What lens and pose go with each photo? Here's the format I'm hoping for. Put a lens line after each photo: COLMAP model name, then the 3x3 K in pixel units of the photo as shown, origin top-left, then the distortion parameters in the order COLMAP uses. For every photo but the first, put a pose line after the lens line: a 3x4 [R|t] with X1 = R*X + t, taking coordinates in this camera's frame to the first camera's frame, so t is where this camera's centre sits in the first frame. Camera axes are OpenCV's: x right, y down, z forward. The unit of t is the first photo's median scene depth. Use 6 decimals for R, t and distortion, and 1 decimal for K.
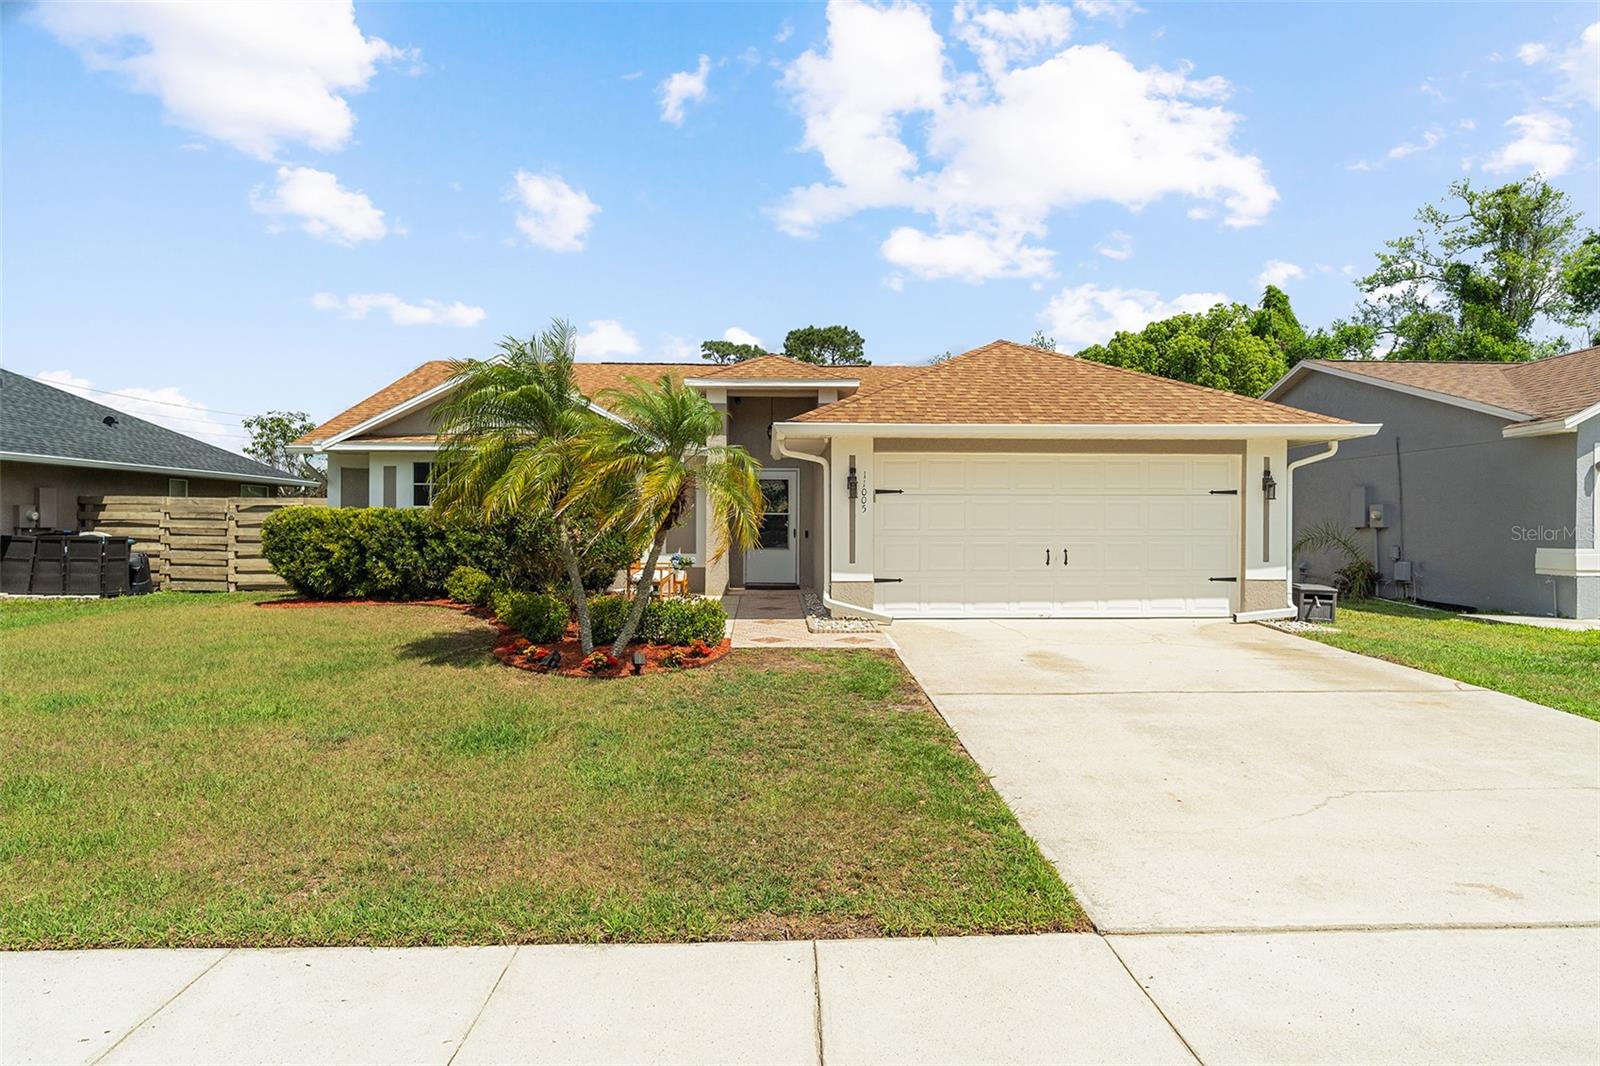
lens RADIAL K [[877.3, 0, 800.0], [0, 877.3, 533.0], [0, 0, 1]] dist [-0.000458, 0.000016]
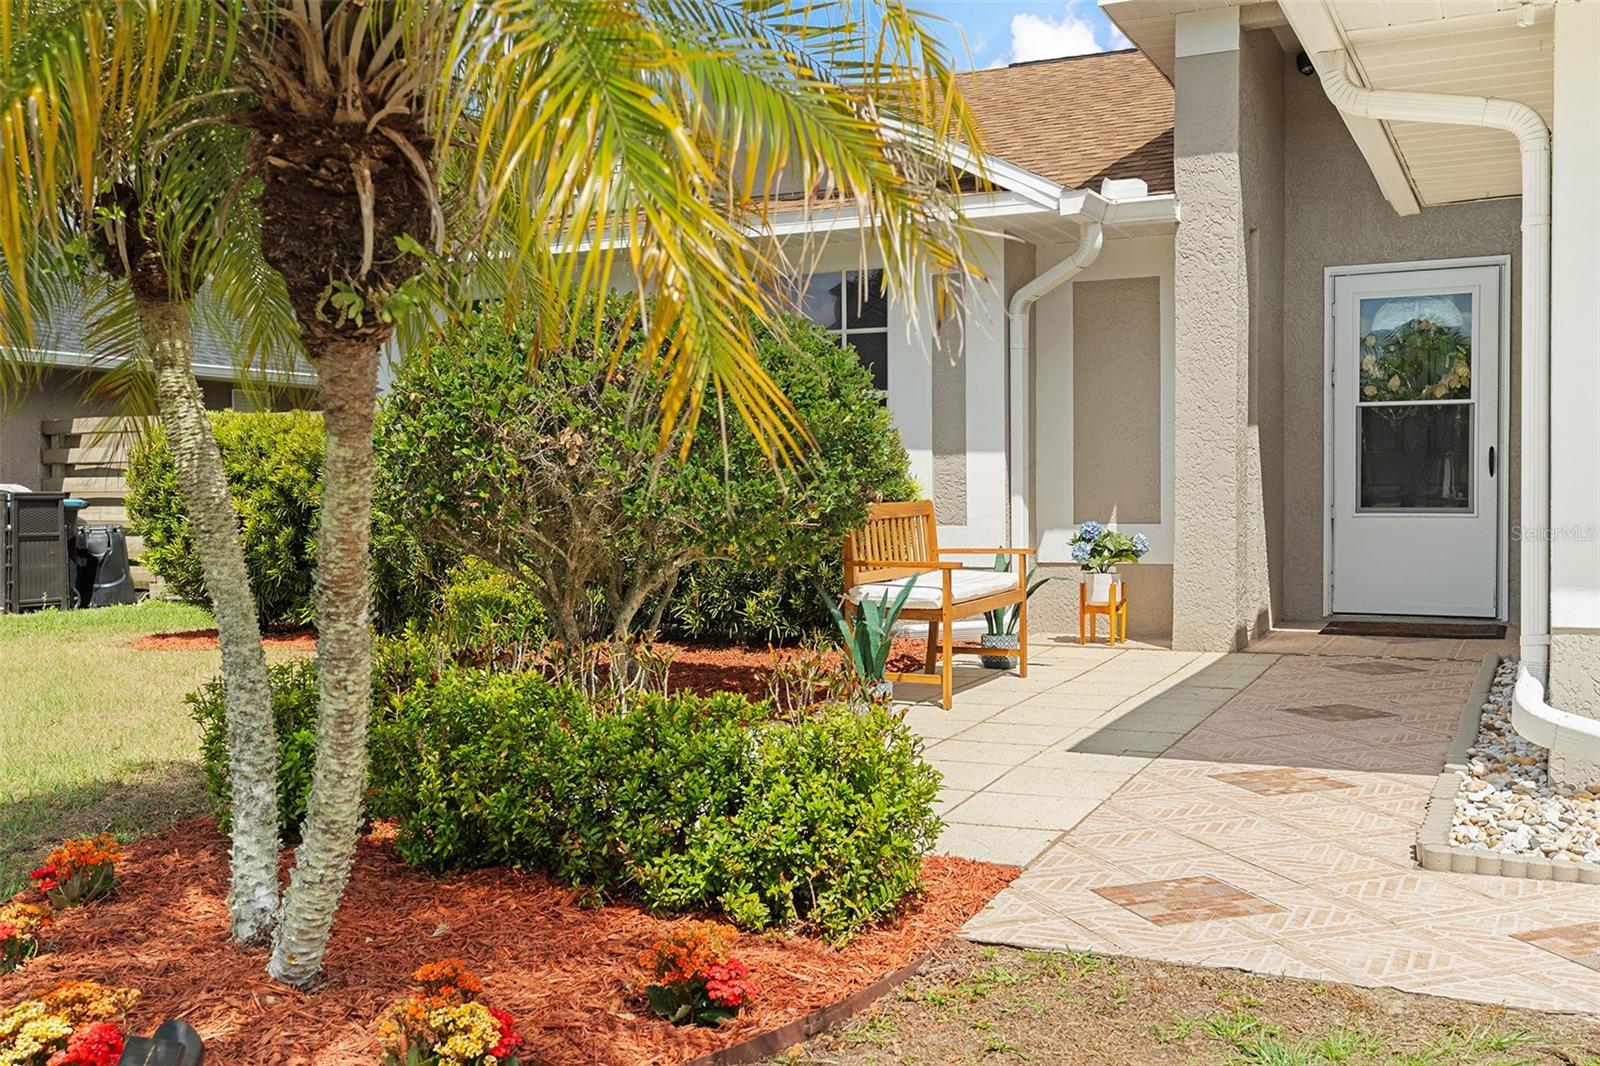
lens RADIAL K [[1577.9, 0, 800.0], [0, 1577.9, 533.0], [0, 0, 1]] dist [0.019705, 0.000262]
pose [[0.887632, 0.000909, -0.460552, 0.037552], [0.007441, 0.999839, 0.016316, 0.015659], [0.460493, -0.017909, 0.887483, 0.387649]]
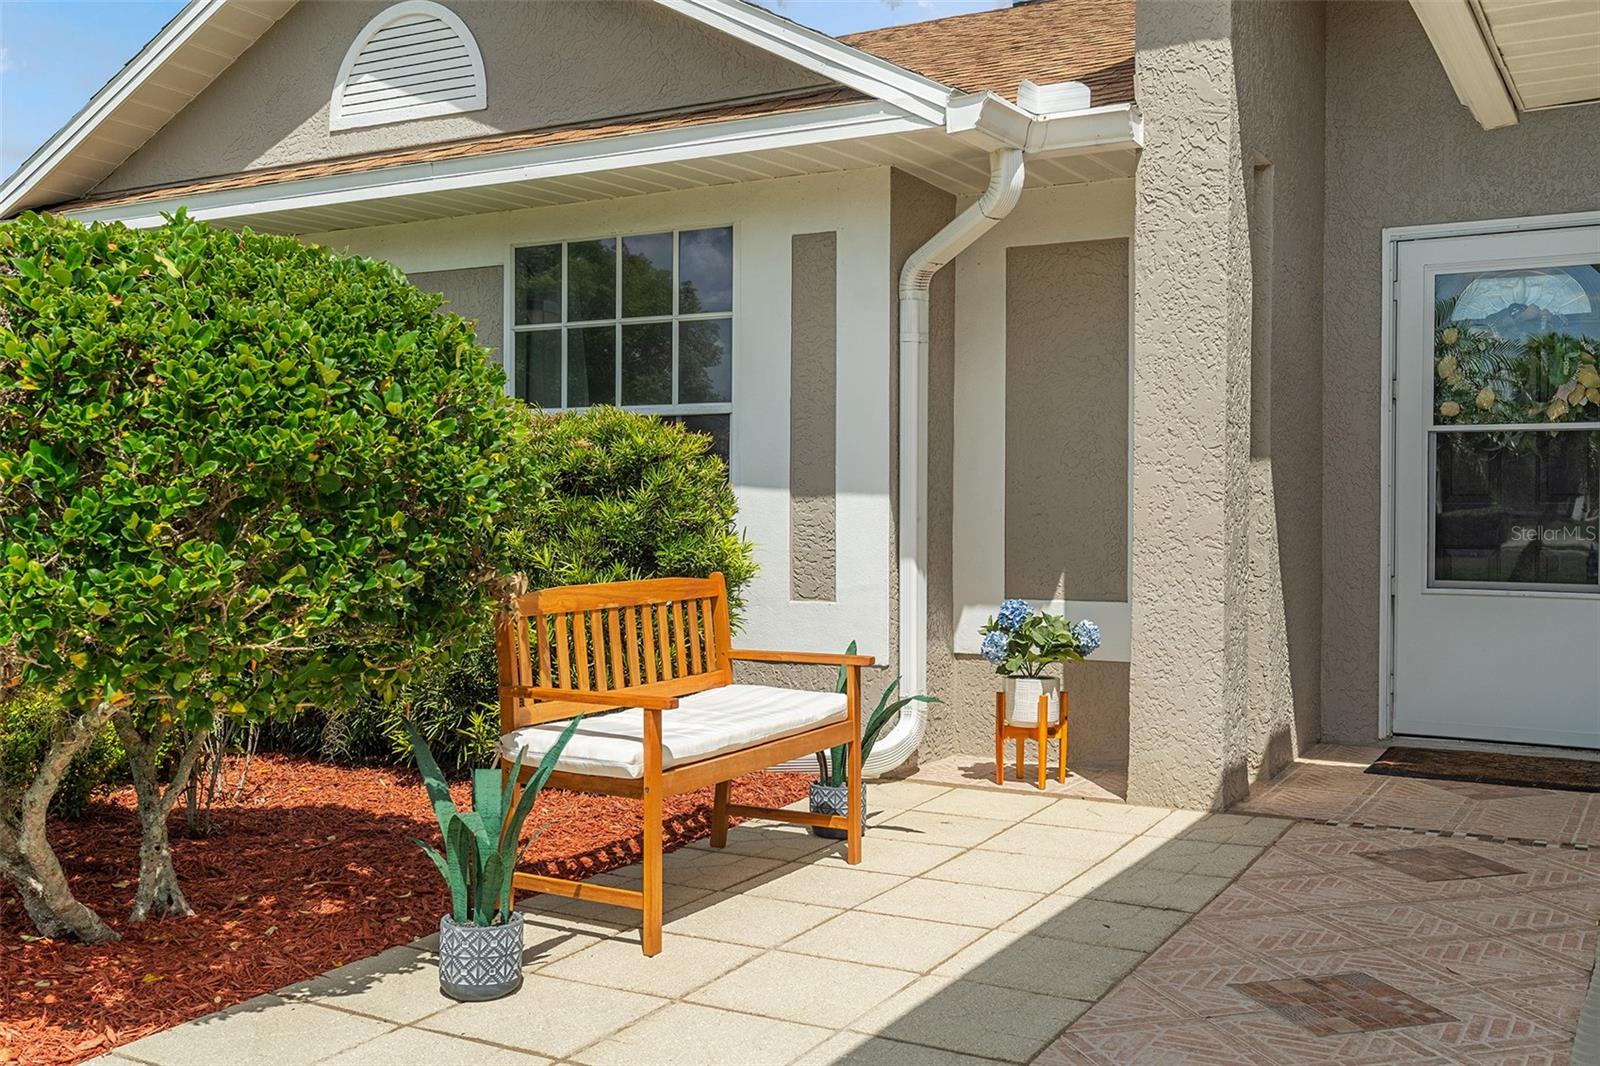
lens RADIAL K [[1575.9, 0, 799.1], [0, 1575.9, 516.5], [0, 0, 1]] dist [0.008783, 0.016698]
pose [[0.851921, 0.001343, -0.523669, 0.023182], [-0.005310, 0.999967, -0.006074, 0.003999], [0.523644, 0.007956, 0.851900, 0.591050]]
